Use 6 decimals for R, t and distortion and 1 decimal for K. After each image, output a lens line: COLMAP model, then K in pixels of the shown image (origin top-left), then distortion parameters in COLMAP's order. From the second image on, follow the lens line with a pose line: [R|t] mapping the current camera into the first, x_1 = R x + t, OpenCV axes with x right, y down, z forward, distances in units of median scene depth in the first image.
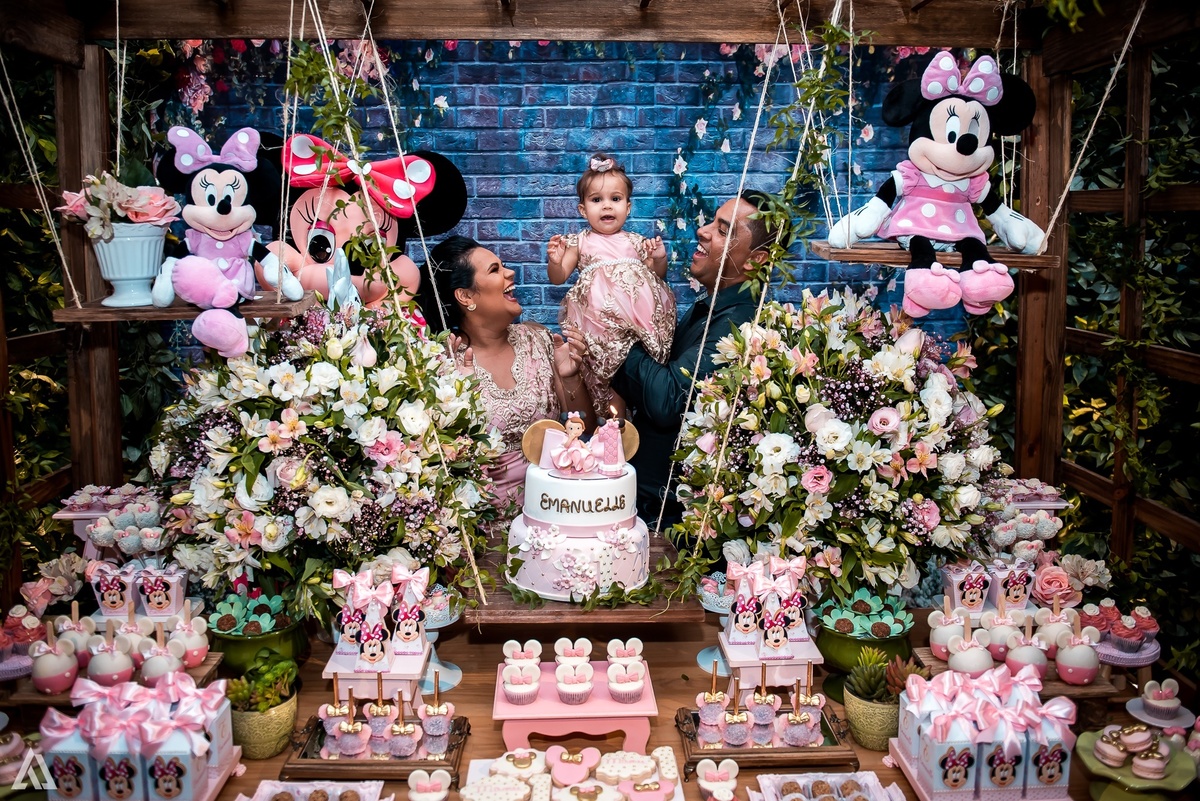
lens RADIAL K [[973.8, 0, 610.3], [0, 973.8, 353.2], [0, 0, 1]] dist [-0.053375, -0.004435]
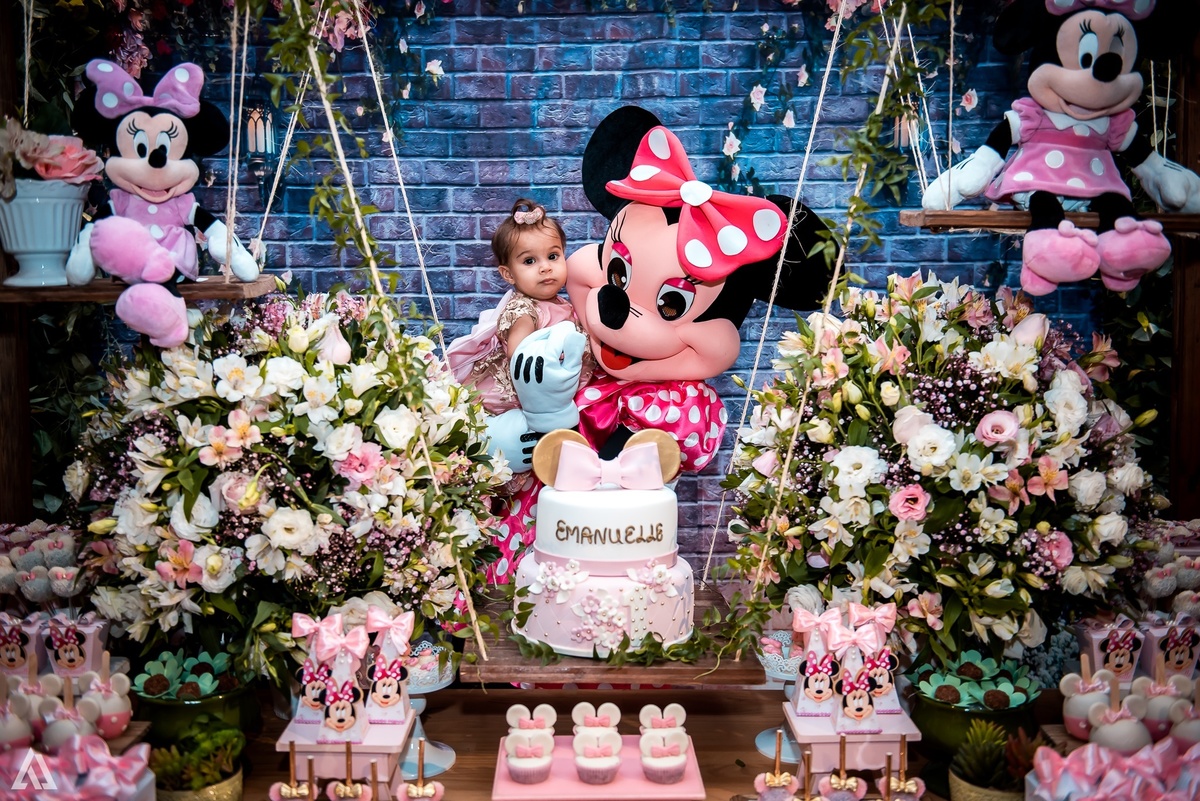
lens RADIAL K [[1182.9, 0, 596.6], [0, 1182.9, 407.2], [0, 0, 1]] dist [0.015833, 0.000000]
pose [[0.999114, -0.001317, -0.042068, 0.002380], [0.000581, 0.999846, -0.017524, 0.068602], [0.042085, 0.017484, 0.998961, 0.039041]]
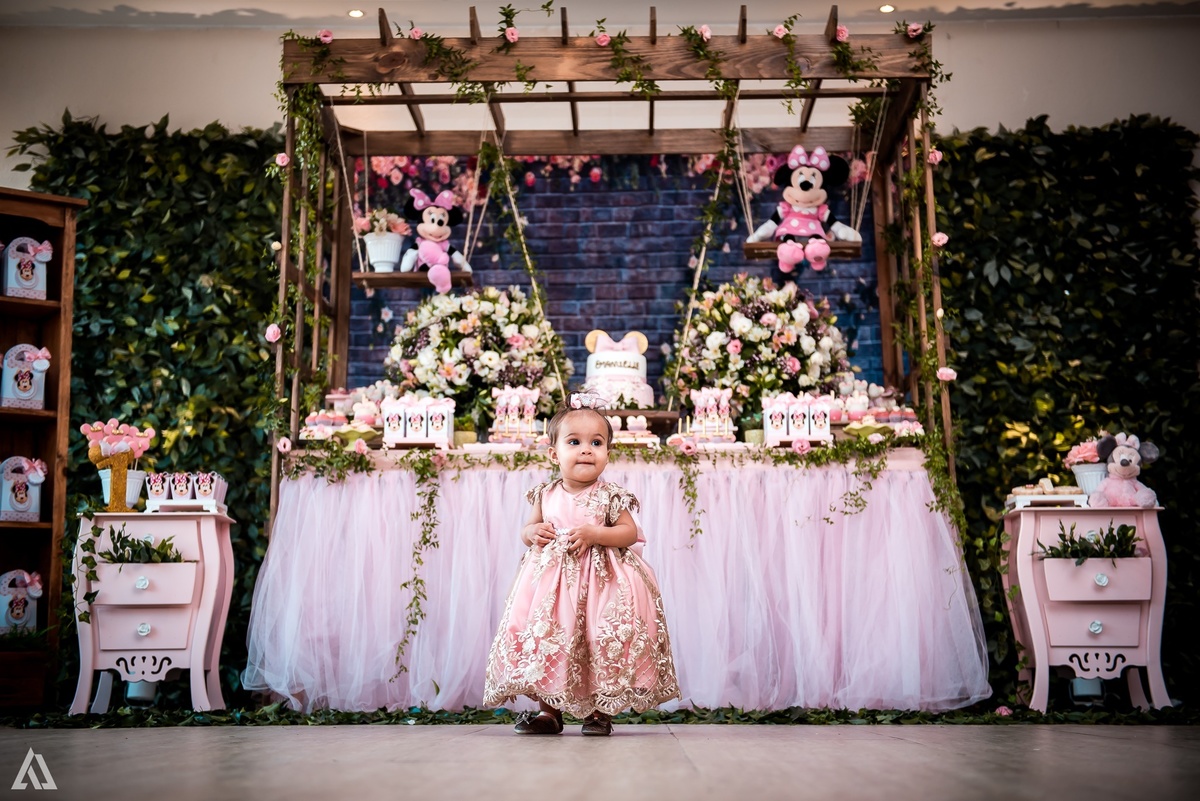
lens RADIAL K [[1938.6, 0, 602.2], [0, 1938.6, 400.5], [0, 0, 1]] dist [0.149156, 0.000000]
pose [[0.998195, -0.017793, -0.057351, 0.164525], [0.000516, 0.957596, -0.288114, 1.342551], [0.060046, 0.287564, 0.955877, -2.700991]]
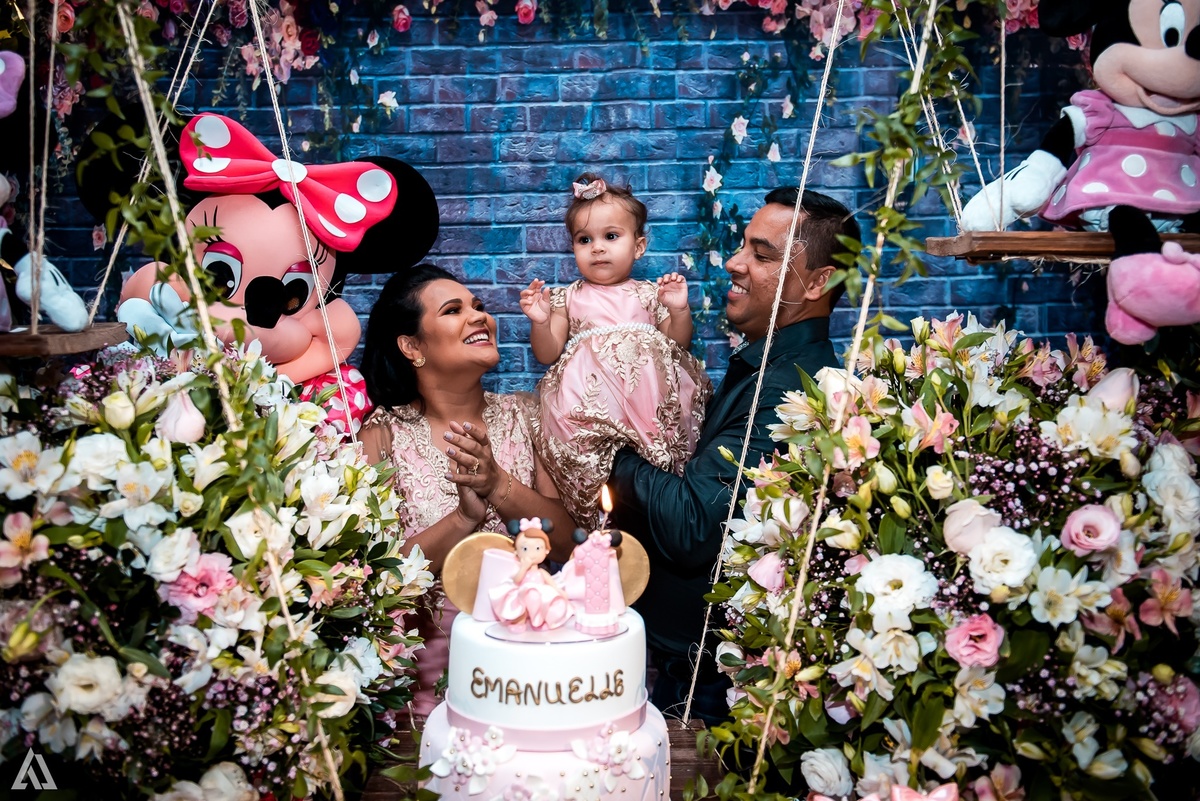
lens RADIAL K [[1053.2, 0, 608.6], [0, 1053.2, 316.6], [0, 0, 1]] dist [-0.047078, -0.003241]
pose [[0.999482, -0.012353, -0.029723, 0.027044], [0.008201, 0.990682, -0.135948, 0.027458], [0.031125, 0.135634, 0.990270, 0.382813]]
